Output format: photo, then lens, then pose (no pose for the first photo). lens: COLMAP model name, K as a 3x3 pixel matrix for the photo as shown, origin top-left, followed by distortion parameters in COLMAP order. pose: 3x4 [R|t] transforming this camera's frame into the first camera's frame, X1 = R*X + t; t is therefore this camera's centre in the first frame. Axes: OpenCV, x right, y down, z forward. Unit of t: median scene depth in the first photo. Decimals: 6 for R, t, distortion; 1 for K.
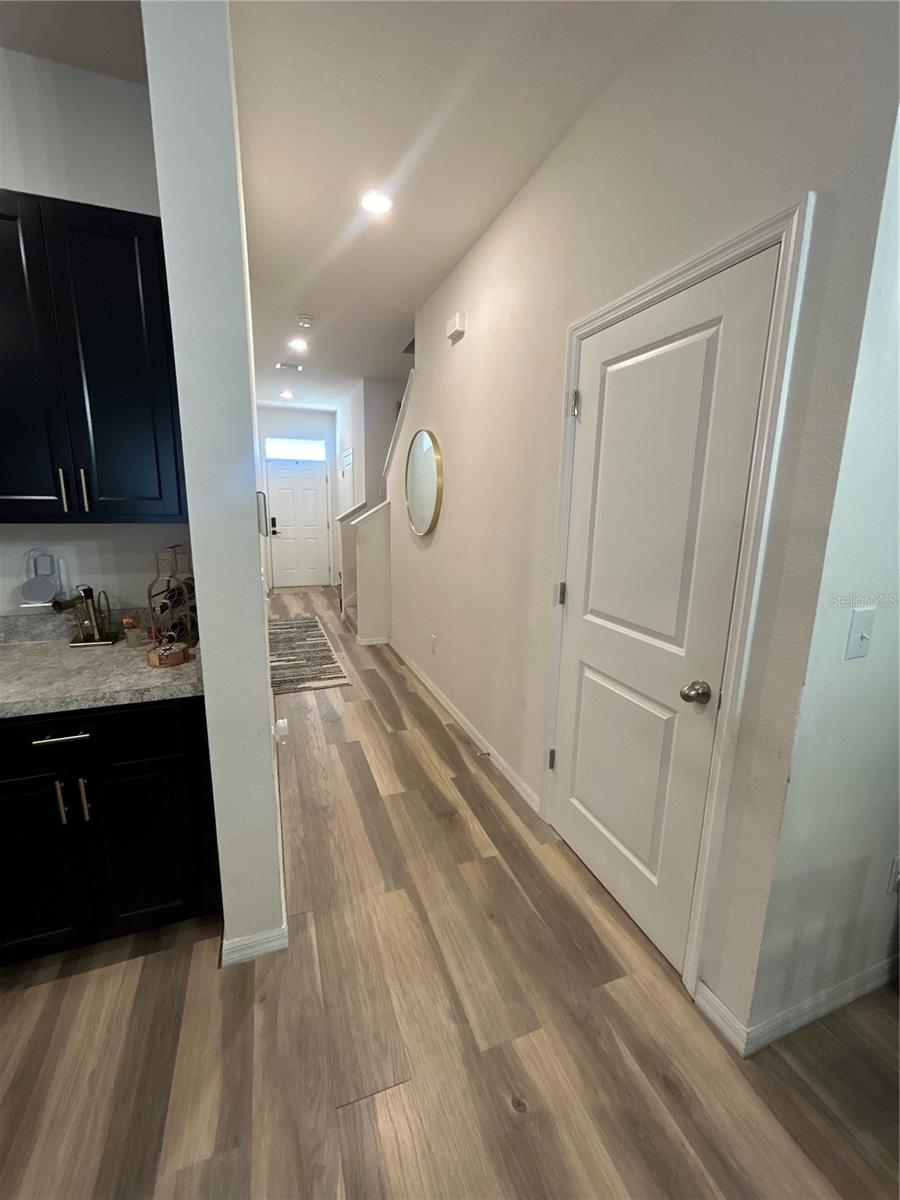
lens RADIAL K [[484.6, 0, 445.5], [0, 484.6, 598.1], [0, 0, 1]] dist [-0.000224, 0.000577]
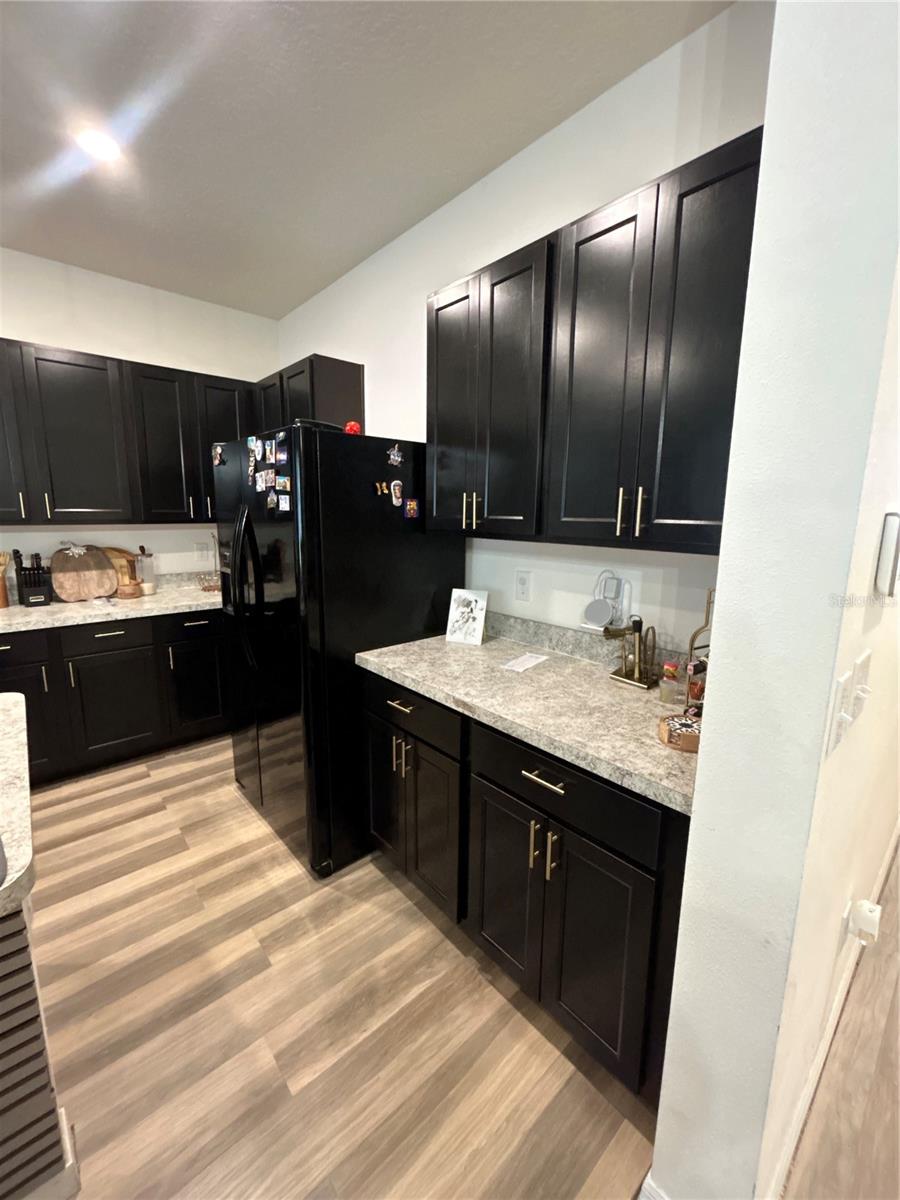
lens RADIAL K [[484.6, 0, 444.9], [0, 484.6, 593.8], [0, 0, 1]] dist [-0.000224, 0.000577]
pose [[0.358487, 0.150566, -0.921313, -0.060570], [-0.193770, 0.977415, 0.084338, -0.082242], [0.913203, 0.148288, 0.379566, 0.369575]]
